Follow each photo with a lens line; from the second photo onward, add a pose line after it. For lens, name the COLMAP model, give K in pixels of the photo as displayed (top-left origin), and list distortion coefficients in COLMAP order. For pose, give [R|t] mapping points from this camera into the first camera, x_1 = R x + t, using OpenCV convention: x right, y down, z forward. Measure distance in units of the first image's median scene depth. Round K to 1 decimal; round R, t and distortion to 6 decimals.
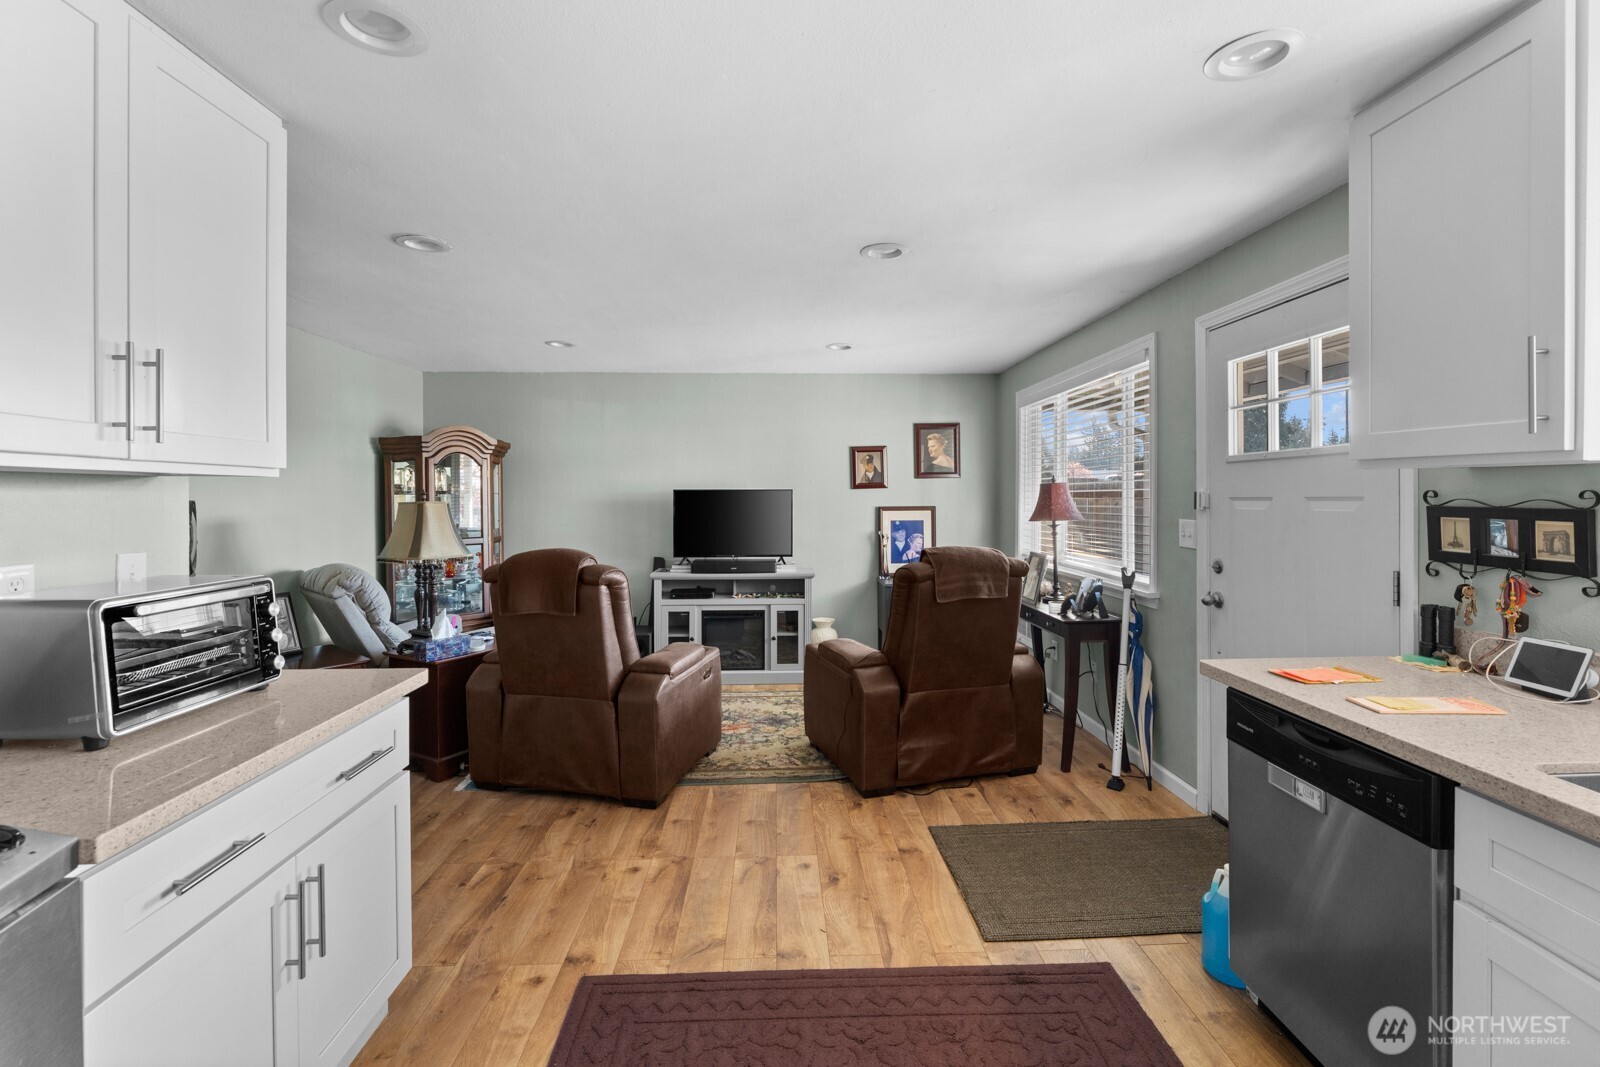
lens RADIAL K [[717.6, 0, 803.7], [0, 717.6, 501.3], [0, 0, 1]] dist [-0.001782, -0.000132]
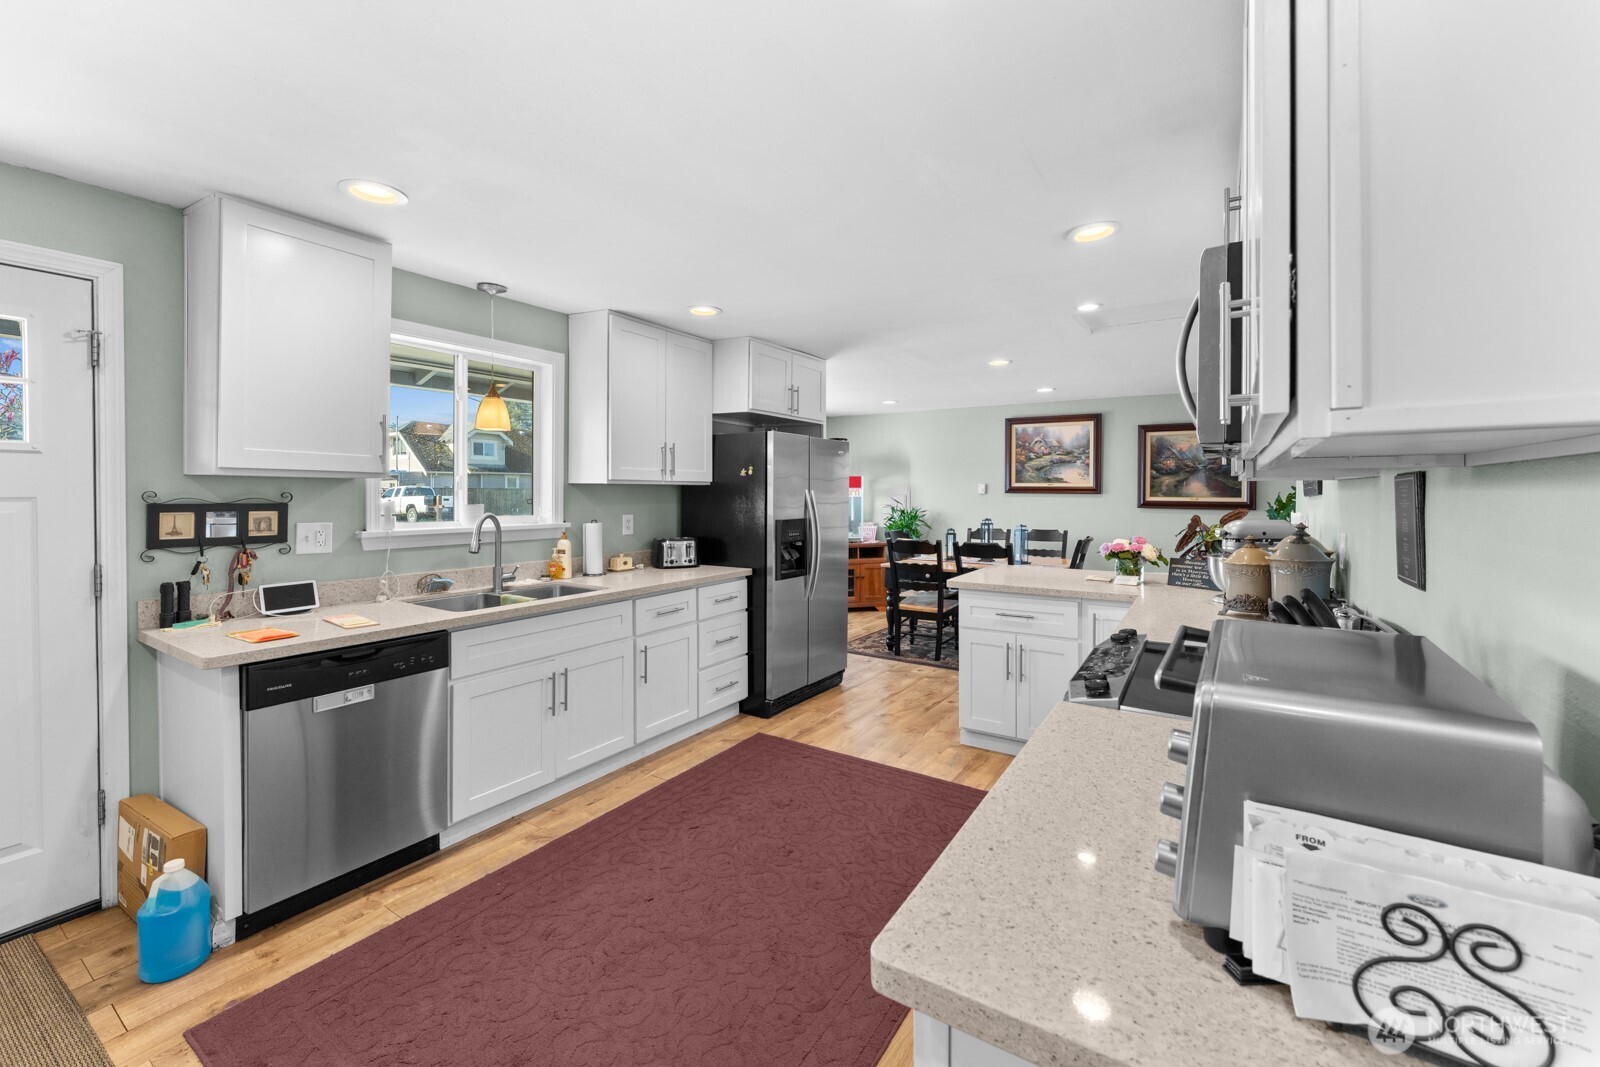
lens RADIAL K [[654.5, 0, 803.1], [0, 654.5, 496.5], [0, 0, 1]] dist [-0.001313, 0.000233]
pose [[-0.817729, -0.002704, 0.575597, -0.371903], [0.004738, 0.999923, 0.011430, -0.007663], [-0.575584, 0.012074, -0.817653, 0.696707]]
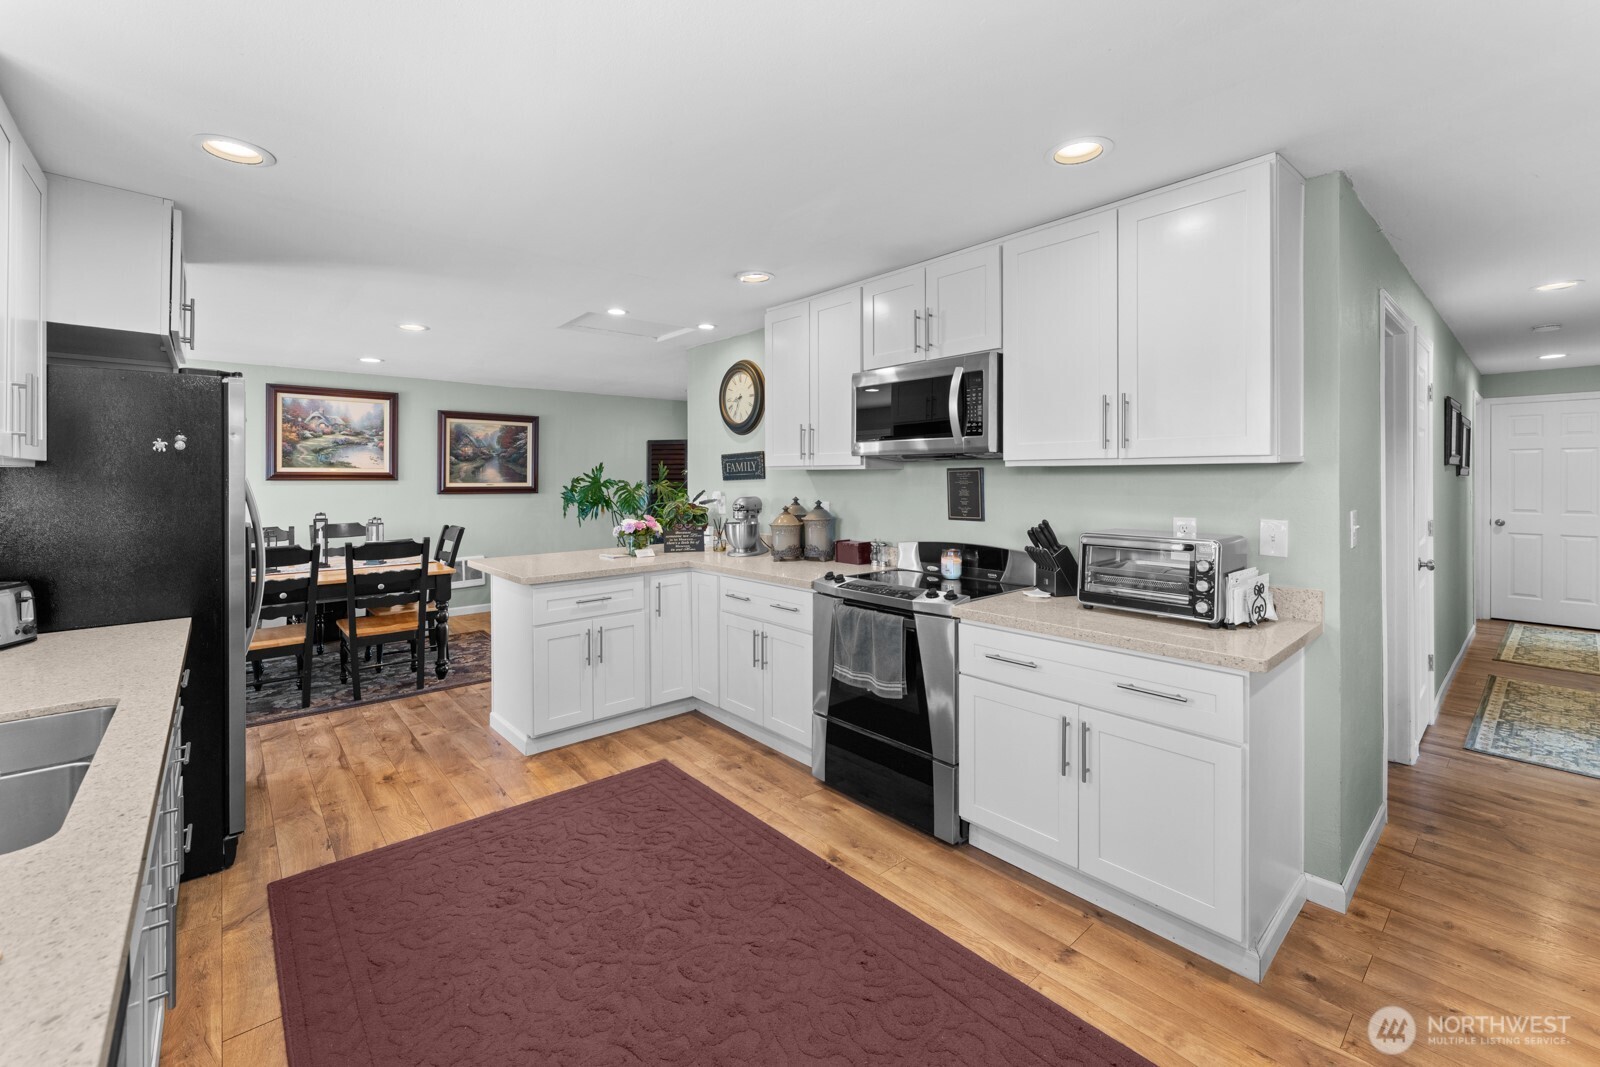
lens RADIAL K [[657.8, 0, 801.3], [0, 657.8, 483.8], [0, 0, 1]] dist [-0.001208, -0.000038]
pose [[-0.777367, 0.012138, -0.628930, 0.269604], [0.001265, 0.999842, 0.017733, -0.010244], [0.629045, 0.012989, -0.777260, 0.688004]]
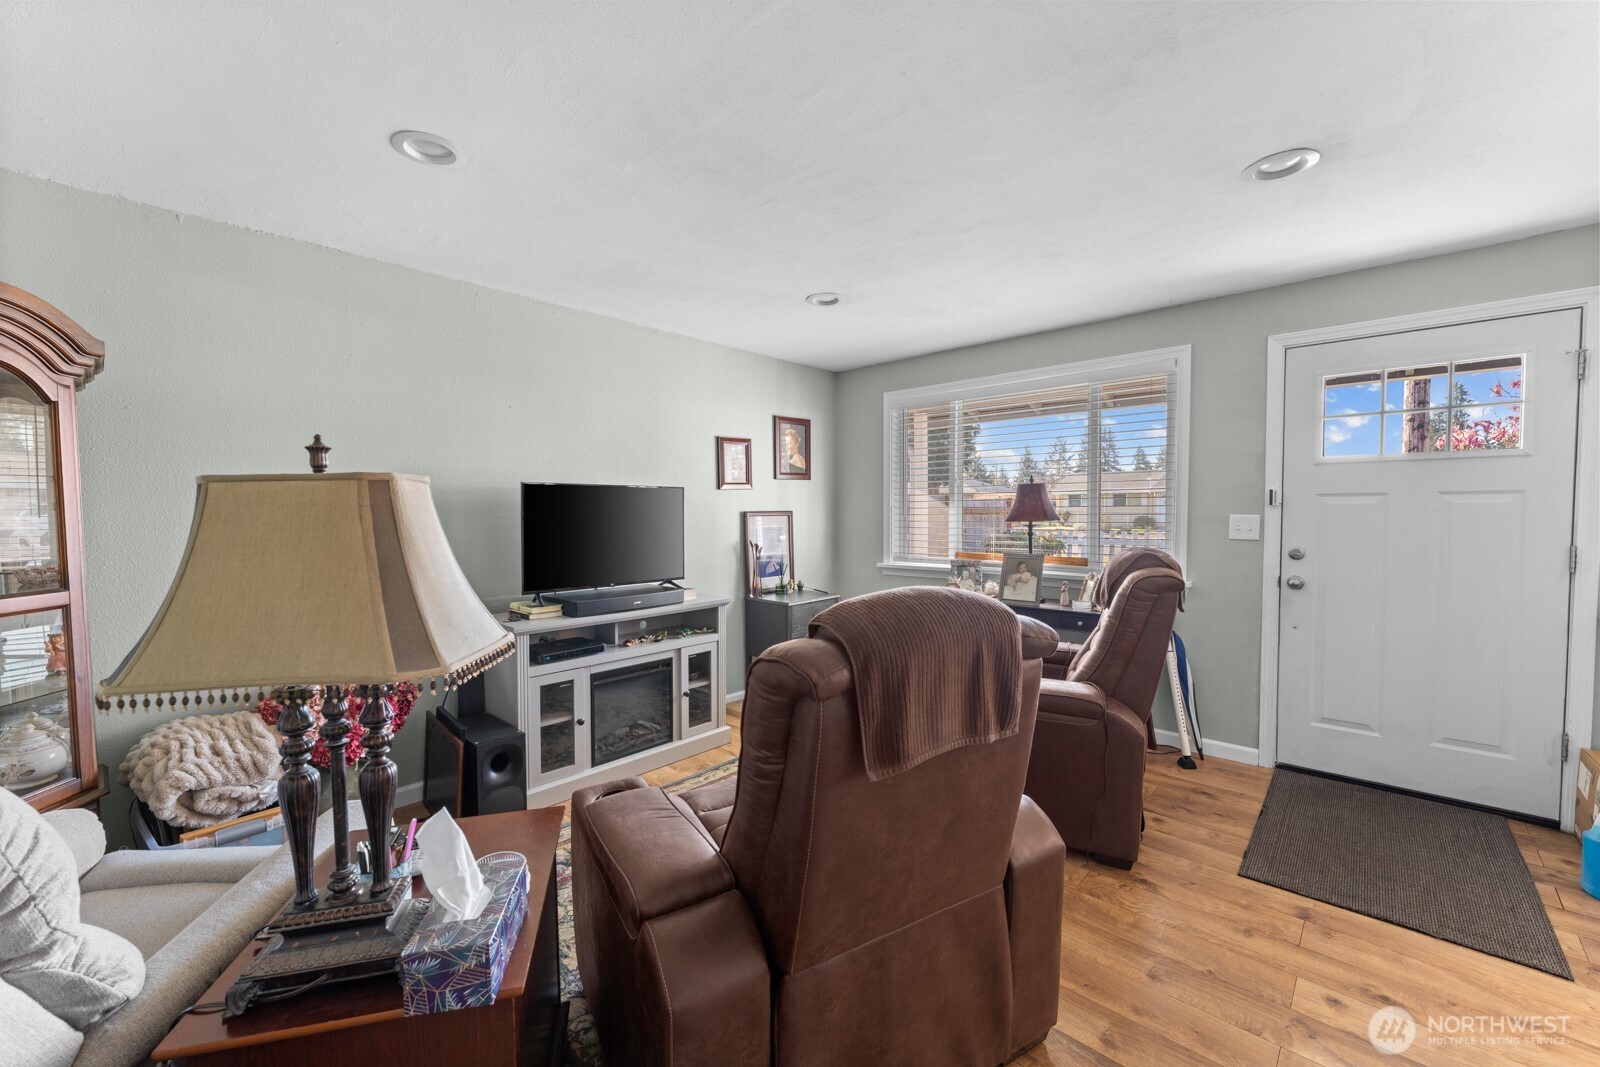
lens RADIAL K [[634.3, 0, 799.4], [0, 634.3, 540.3], [0, 0, 1]] dist [-0.000970, 0.000250]
pose [[0.706708, -0.033192, 0.706726, -0.584776], [0.006341, 0.999156, 0.040586, 0.017631], [-0.707476, -0.024201, 0.706322, 0.690009]]
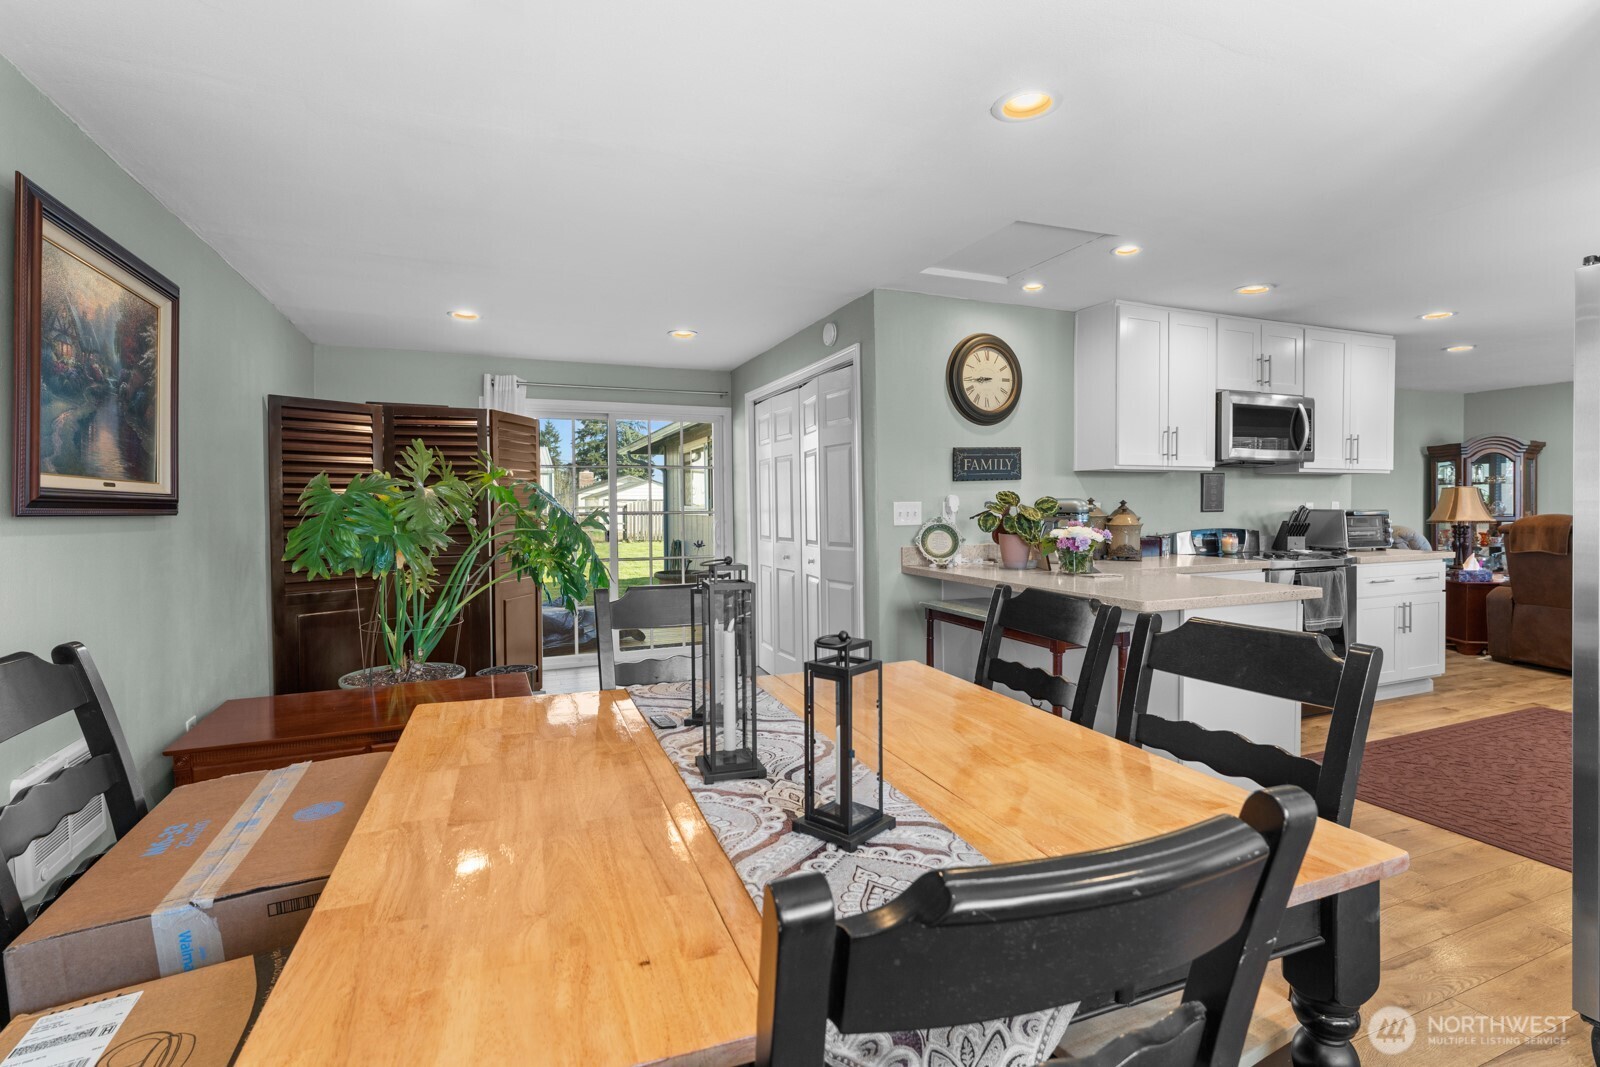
lens RADIAL K [[741.2, 0, 799.5], [0, 741.2, 526.3], [0, 0, 1]] dist [-0.001333, -0.000553]
pose [[0.338287, 0.029112, -0.940593, 0.556582], [-0.000870, 0.999531, 0.030623, 0.039833], [0.941043, -0.009541, 0.338154, -0.999243]]
